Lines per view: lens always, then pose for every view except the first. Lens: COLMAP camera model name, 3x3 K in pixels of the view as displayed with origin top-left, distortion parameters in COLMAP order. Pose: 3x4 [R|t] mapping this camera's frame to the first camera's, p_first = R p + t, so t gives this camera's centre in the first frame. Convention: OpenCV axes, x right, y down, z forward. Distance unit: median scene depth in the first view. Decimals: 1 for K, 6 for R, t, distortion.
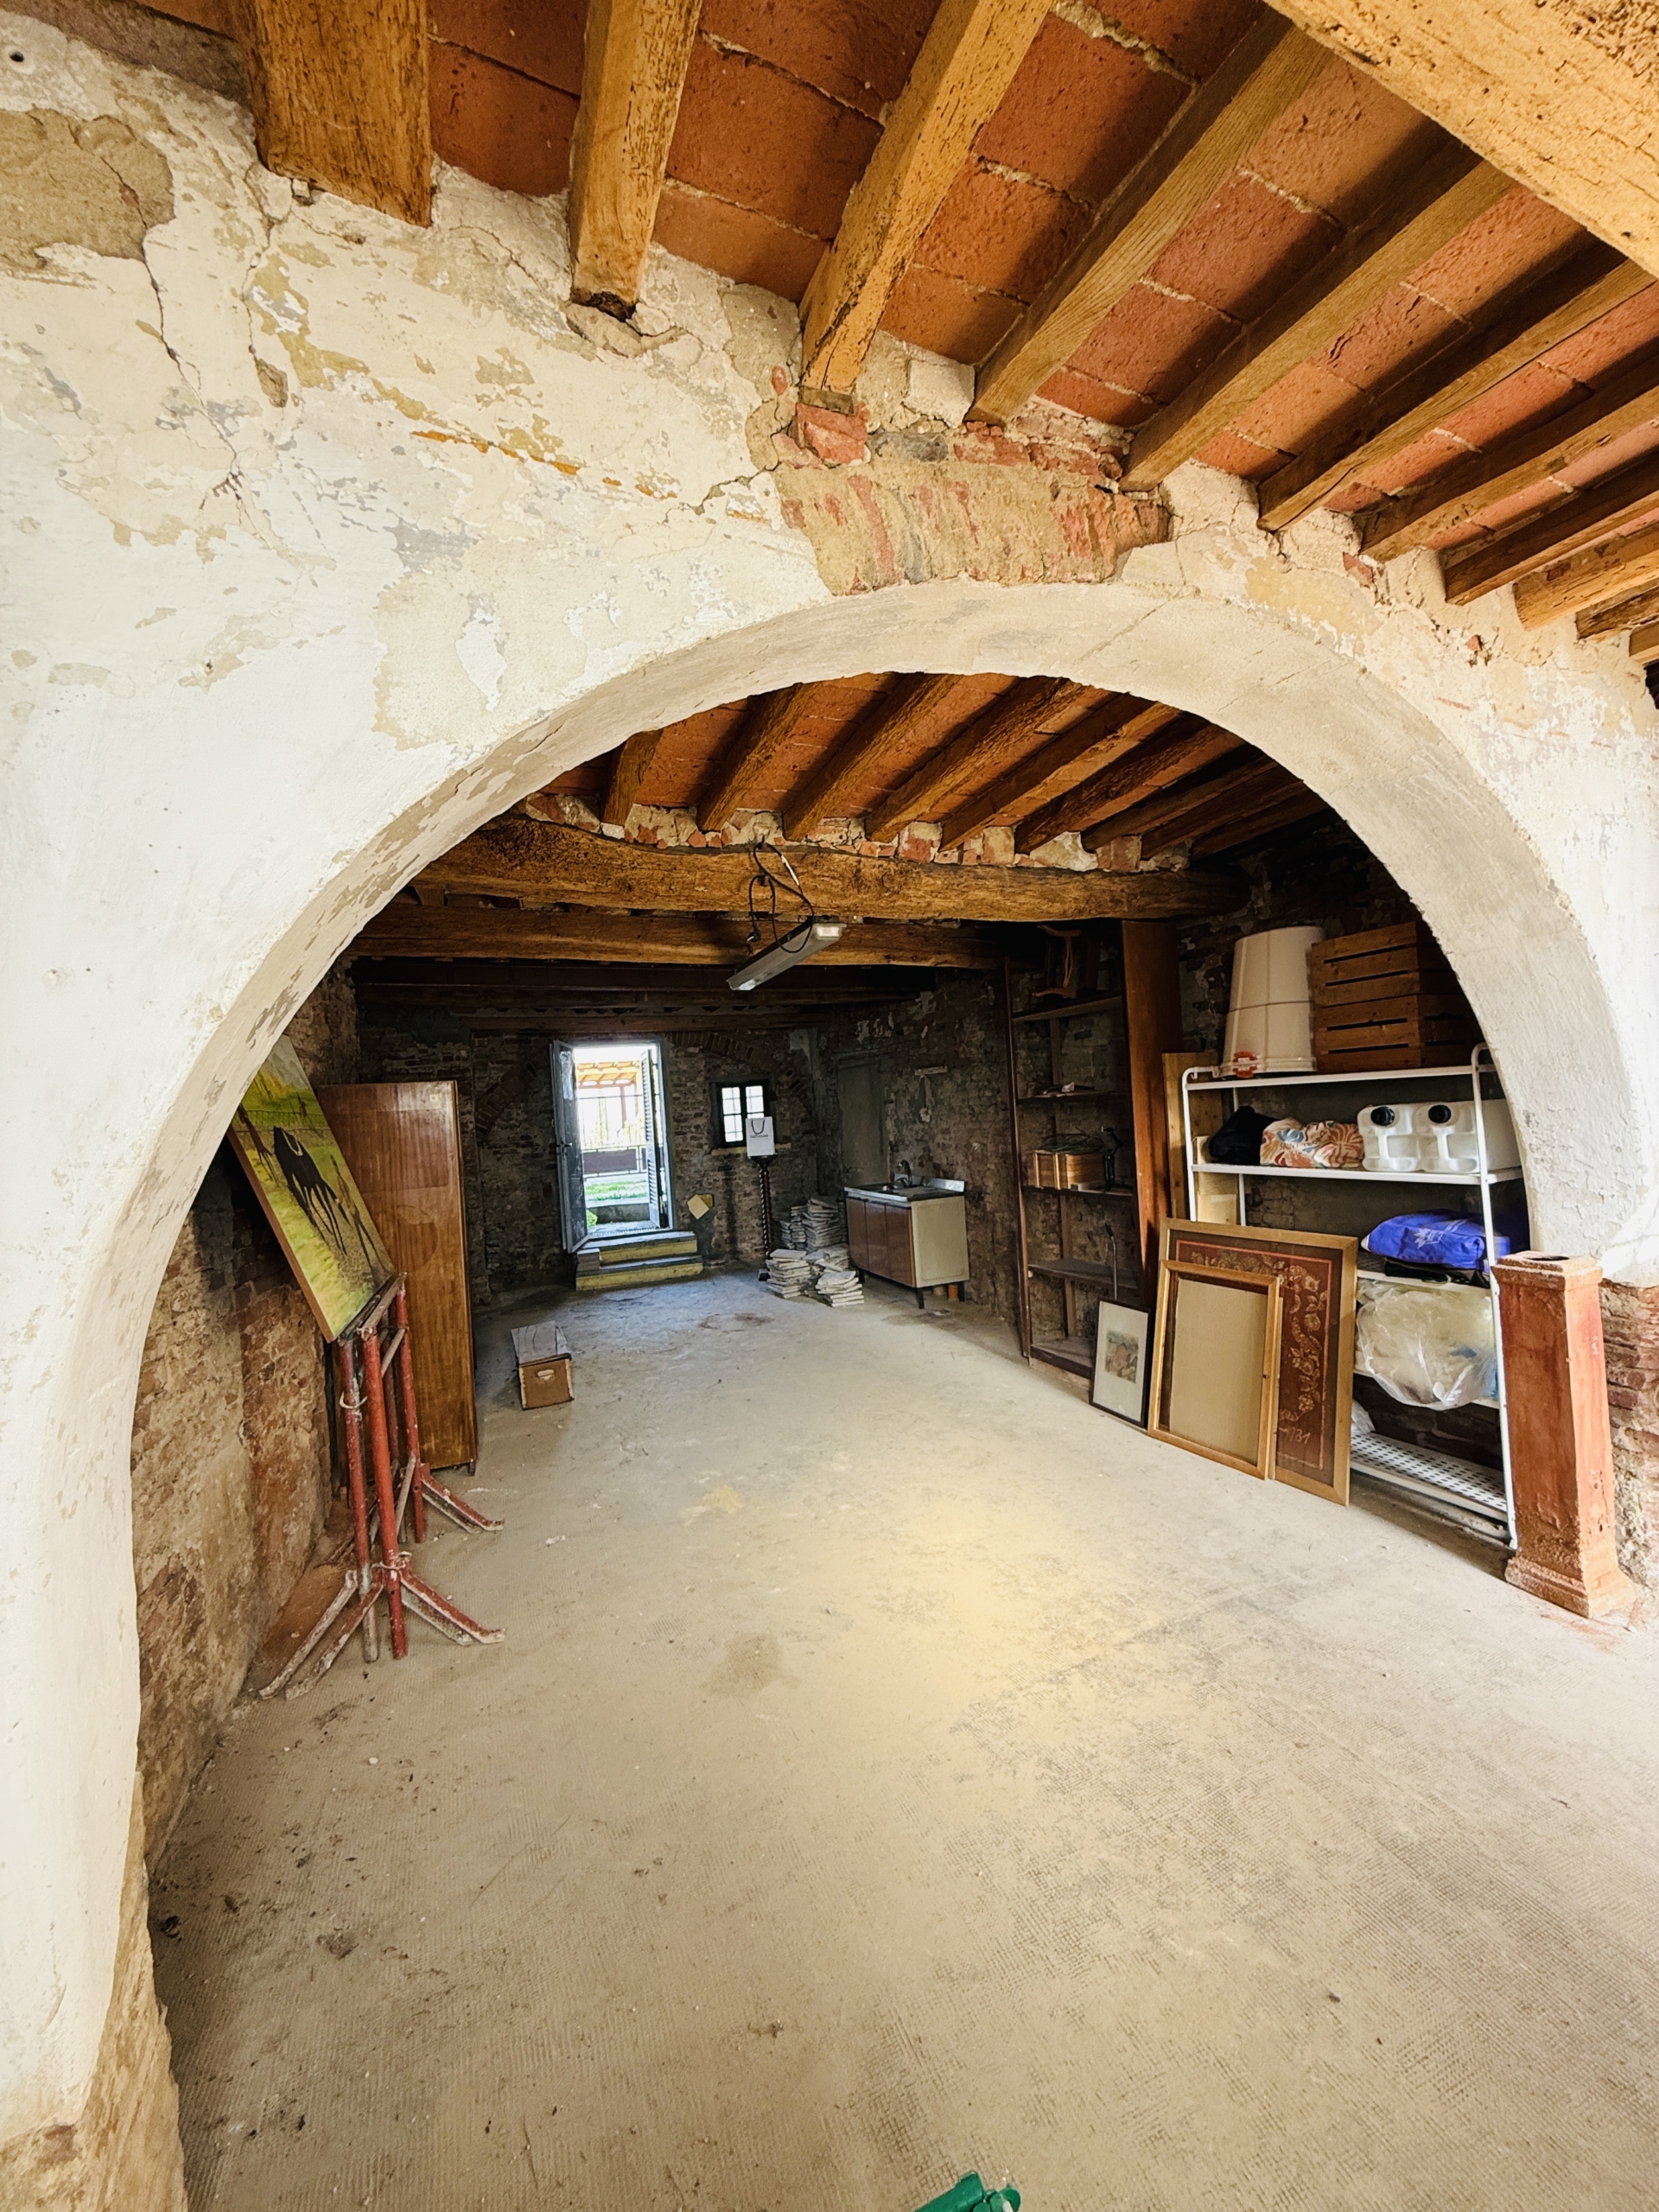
lens RADIAL K [[878.2, 0, 827.4], [0, 878.2, 1101.7], [0, 0, 1]] dist [-0.000411, -0.000071]
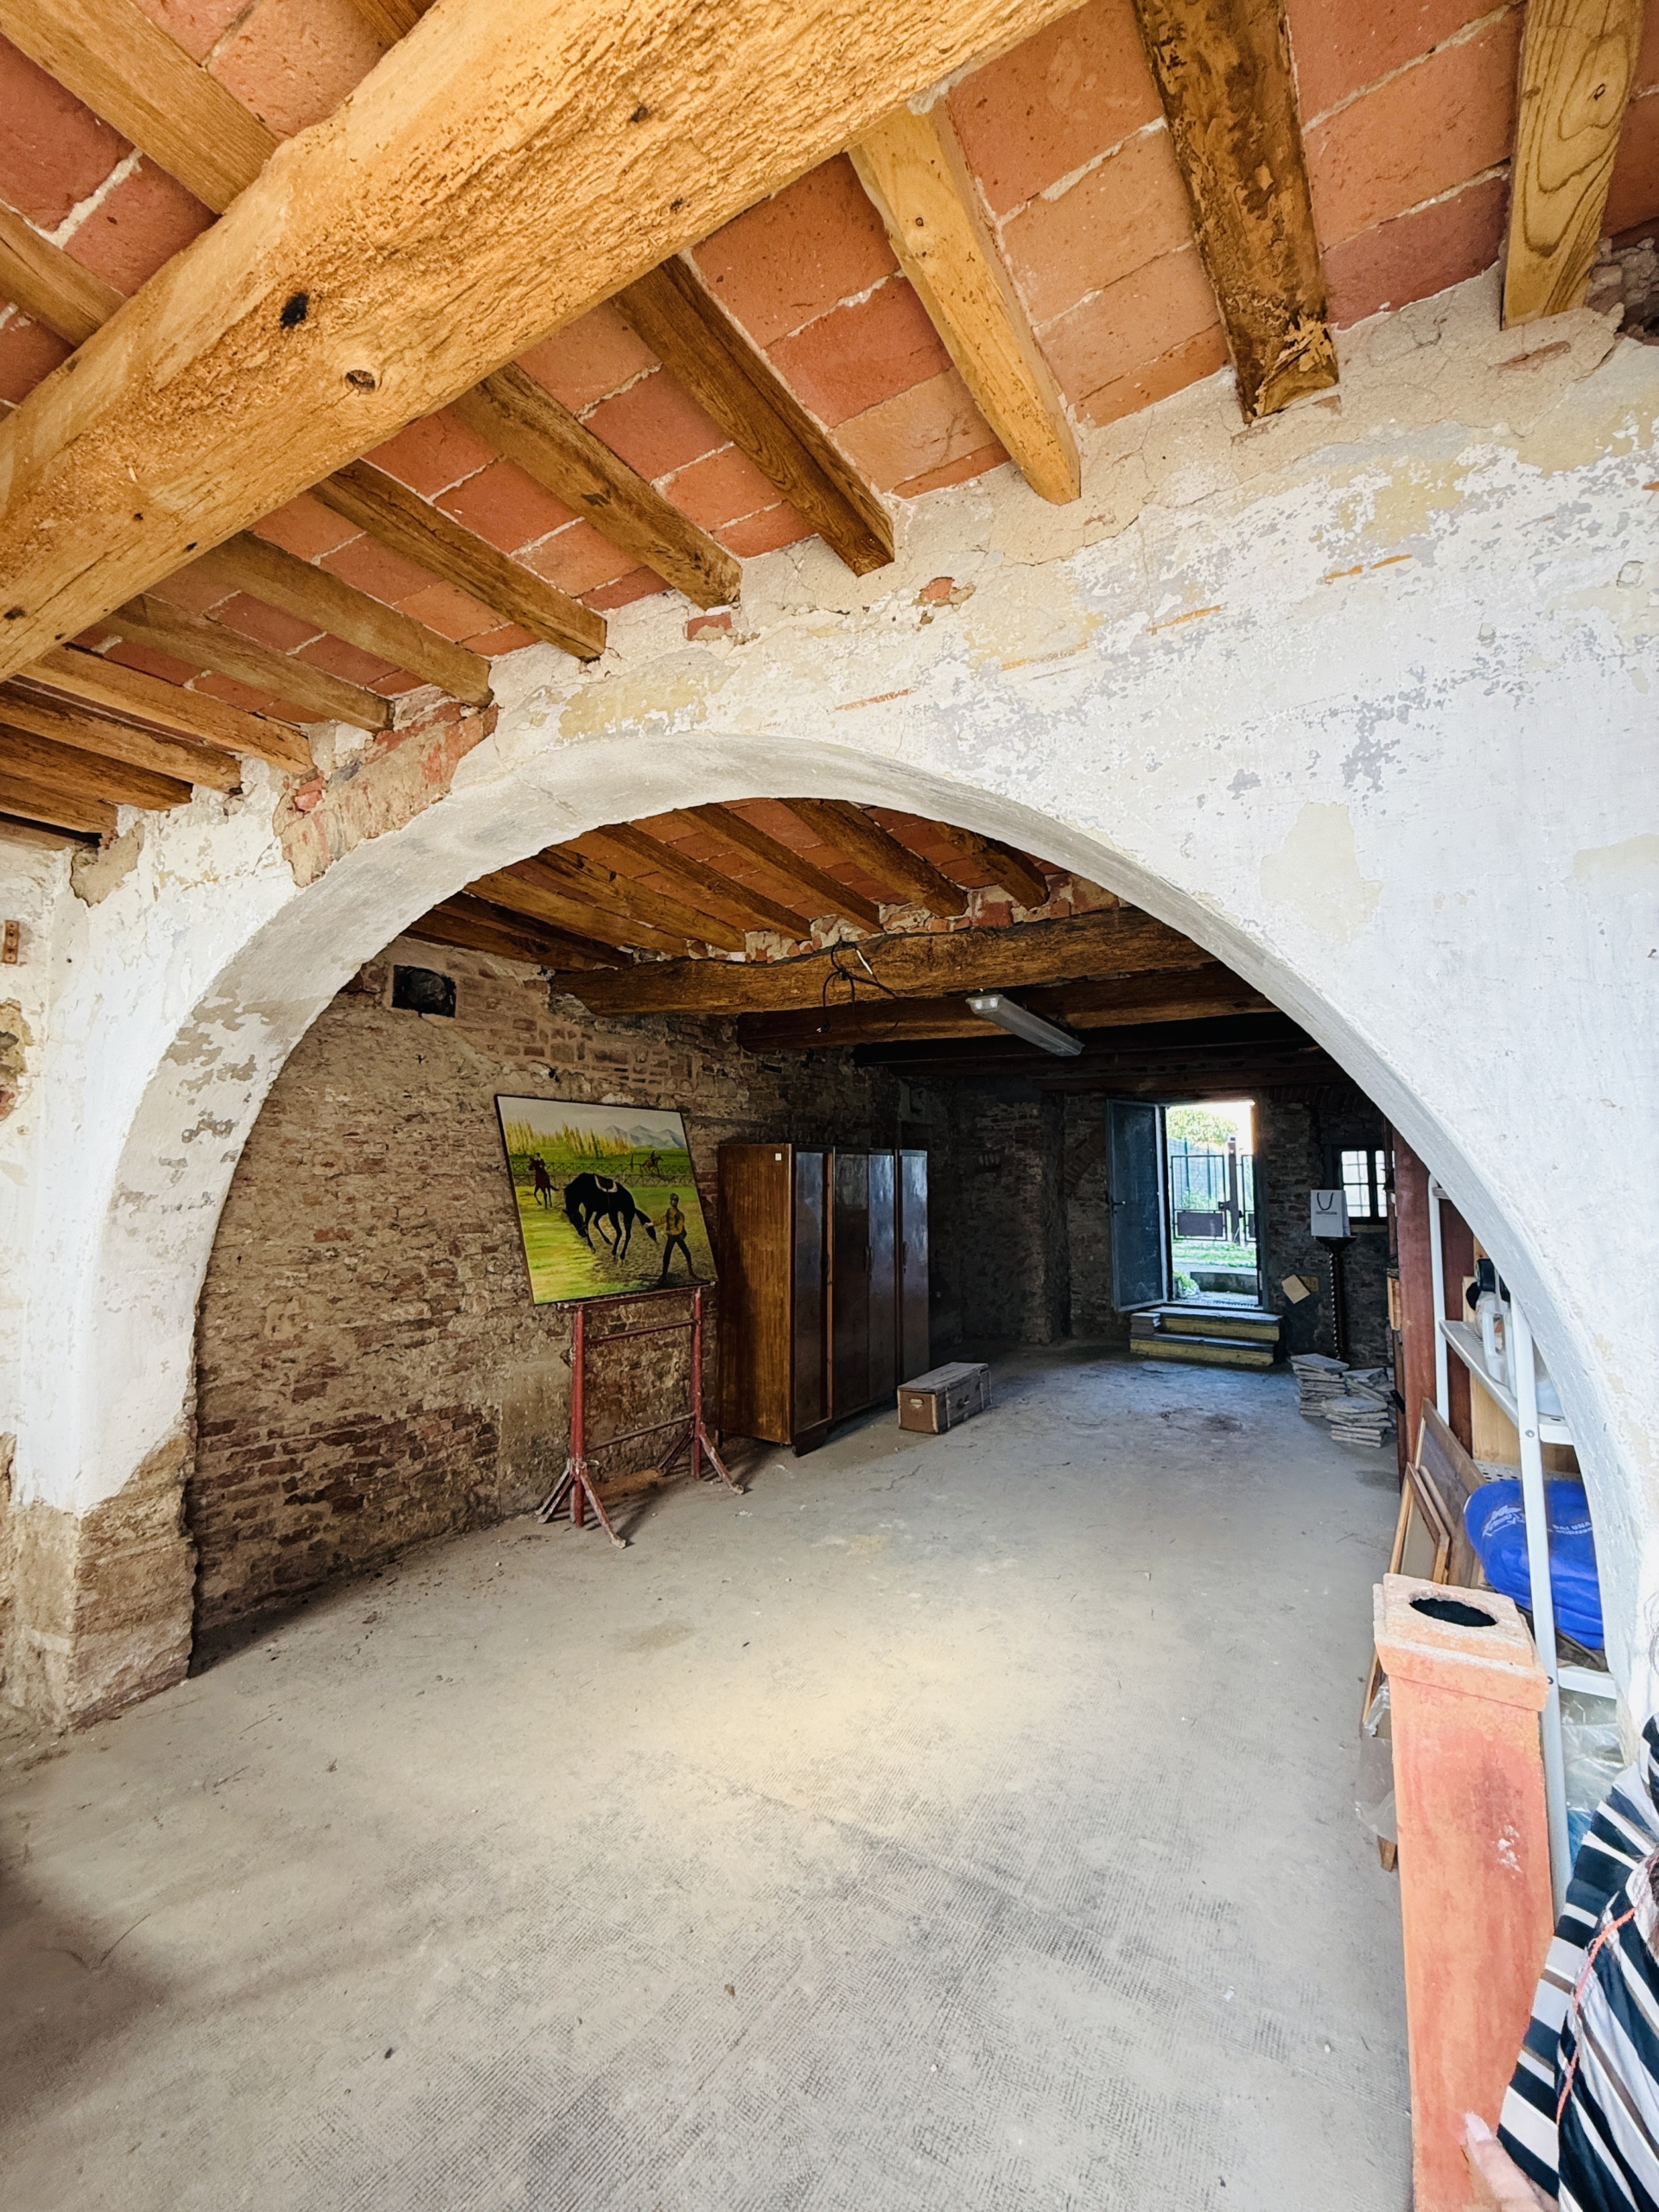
lens RADIAL K [[878.2, 0, 827.4], [0, 878.2, 1101.7], [0, 0, 1]] dist [-0.000411, -0.000071]
pose [[0.581020, -0.006398, -0.813864, 0.636658], [-0.034150, 0.998897, -0.032232, -0.044256], [0.813173, 0.046521, 0.580160, 0.273611]]
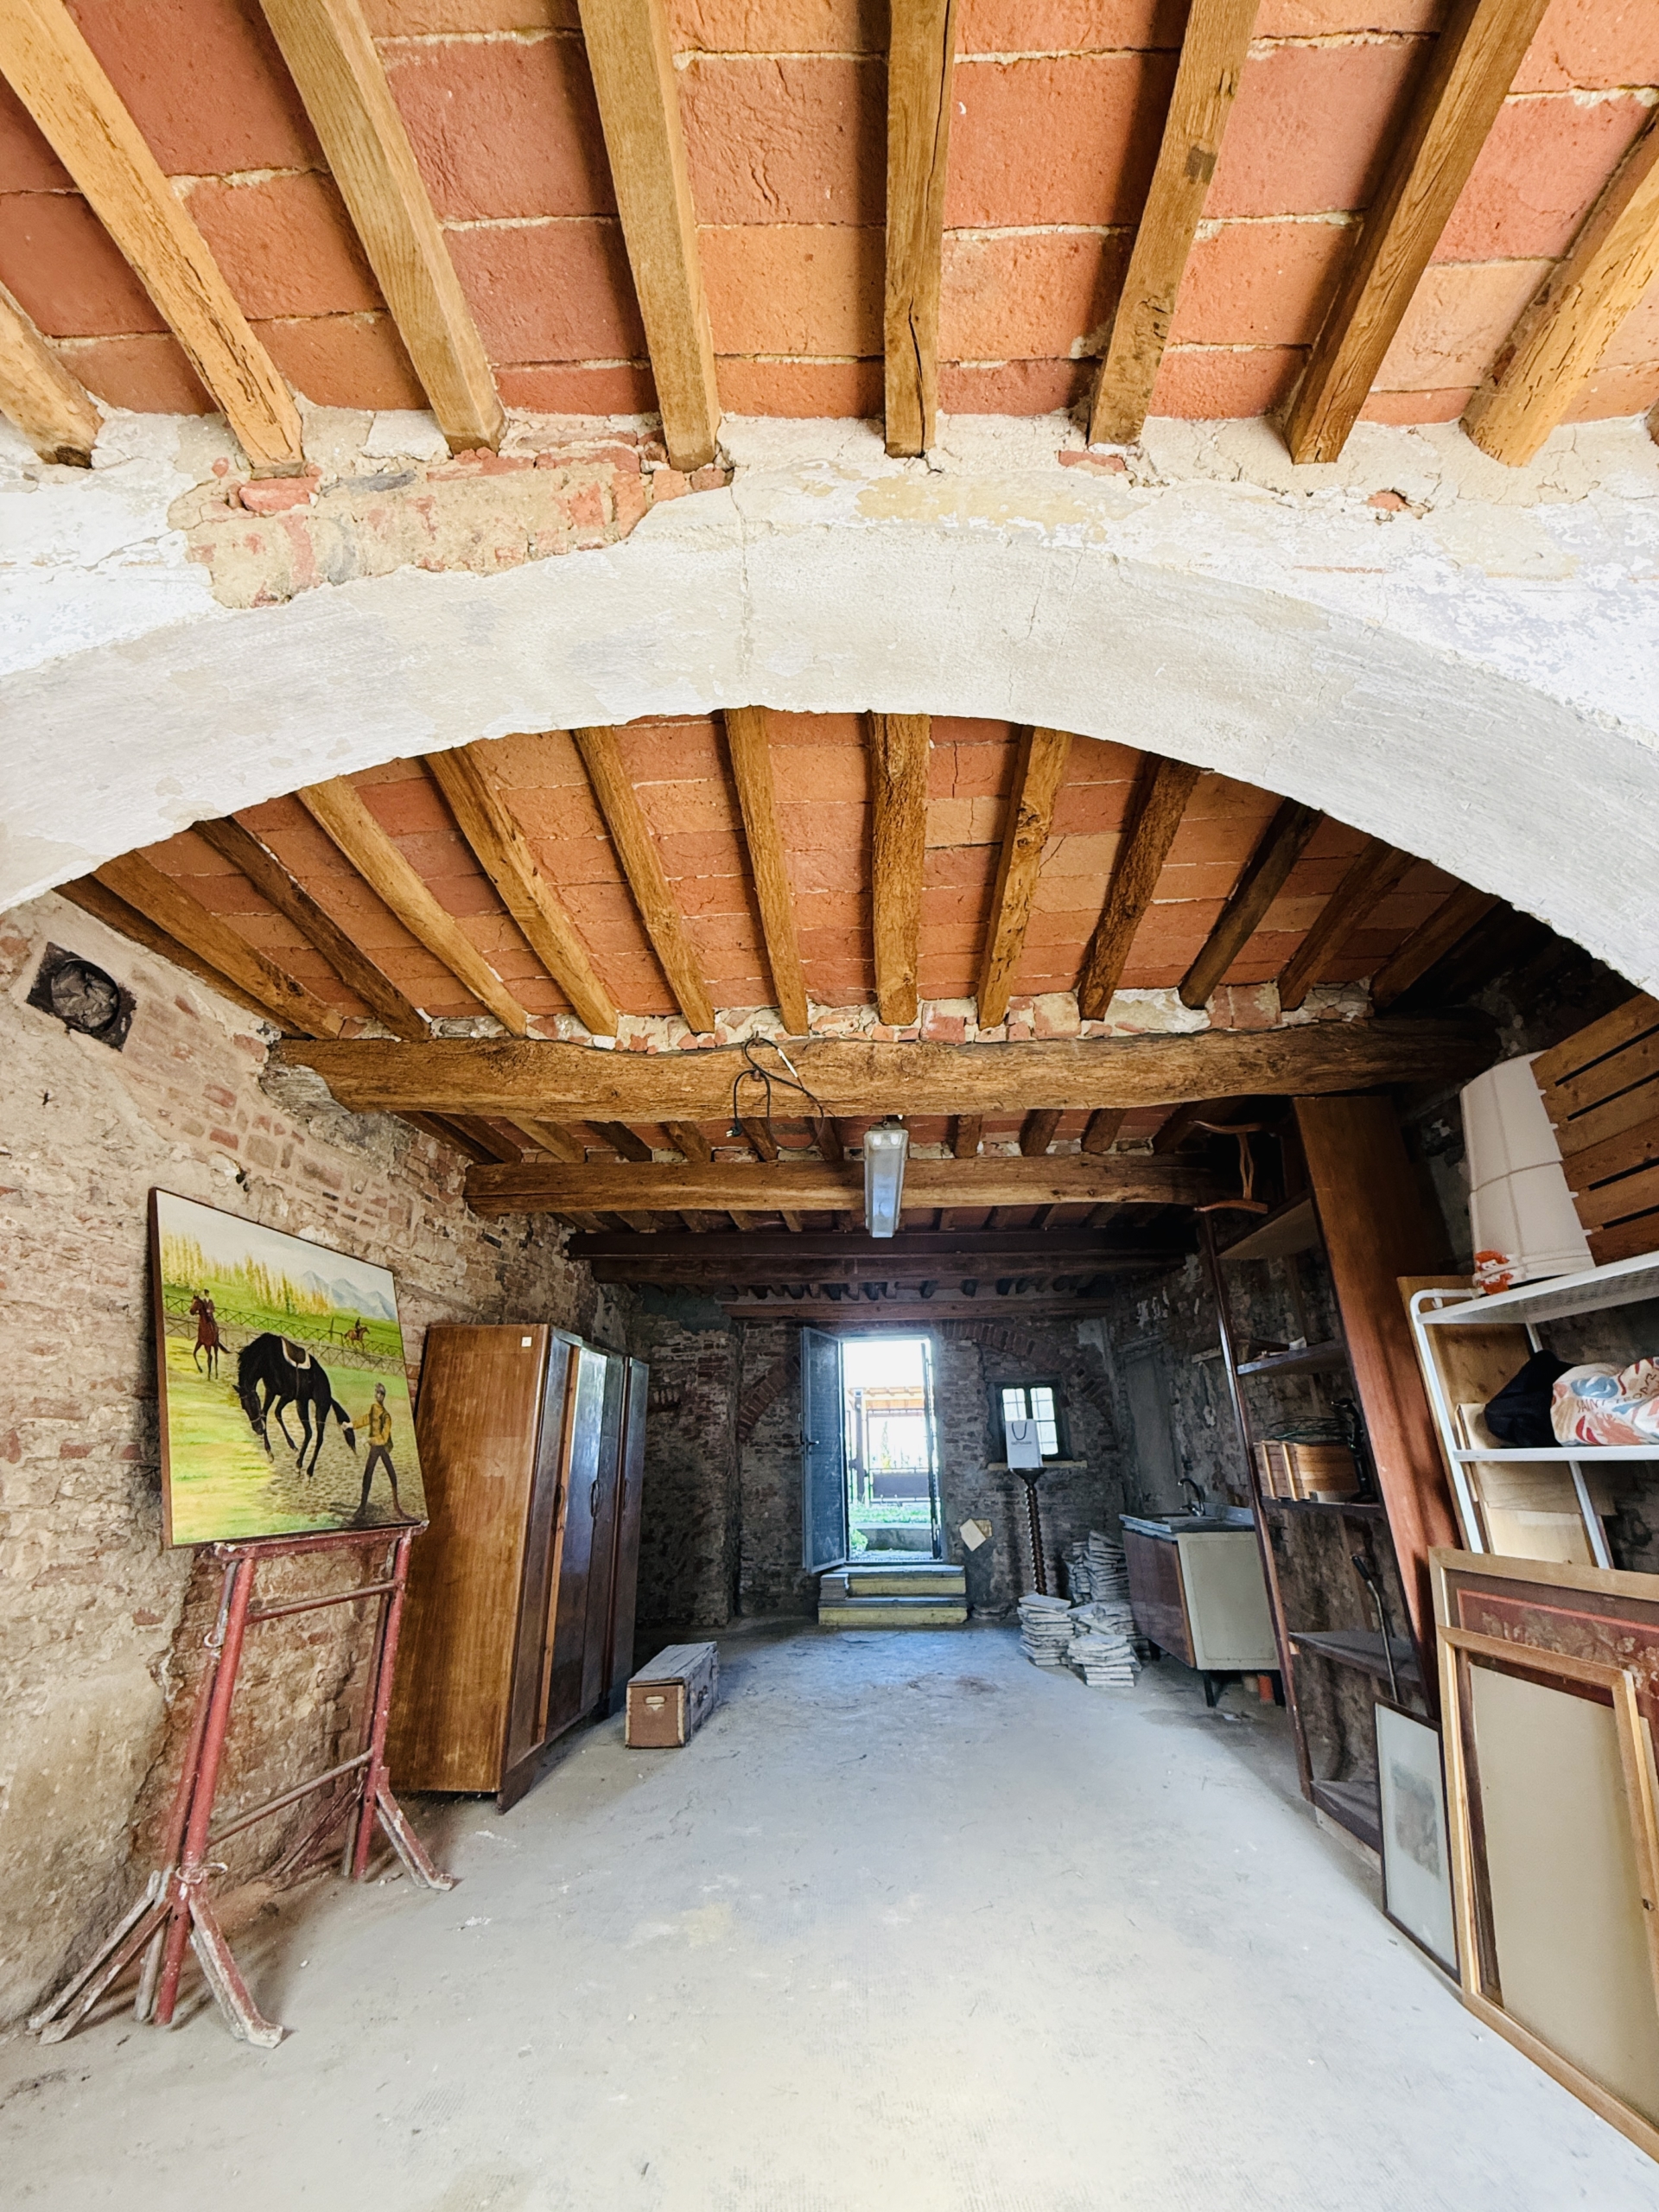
lens RADIAL K [[878.2, 0, 827.4], [0, 878.2, 1101.7], [0, 0, 1]] dist [-0.000411, -0.000071]
pose [[0.898788, -0.119894, -0.421671, 0.296110], [-0.040596, 0.934979, -0.352372, 0.074529], [0.436501, 0.333826, 0.835480, 0.212479]]
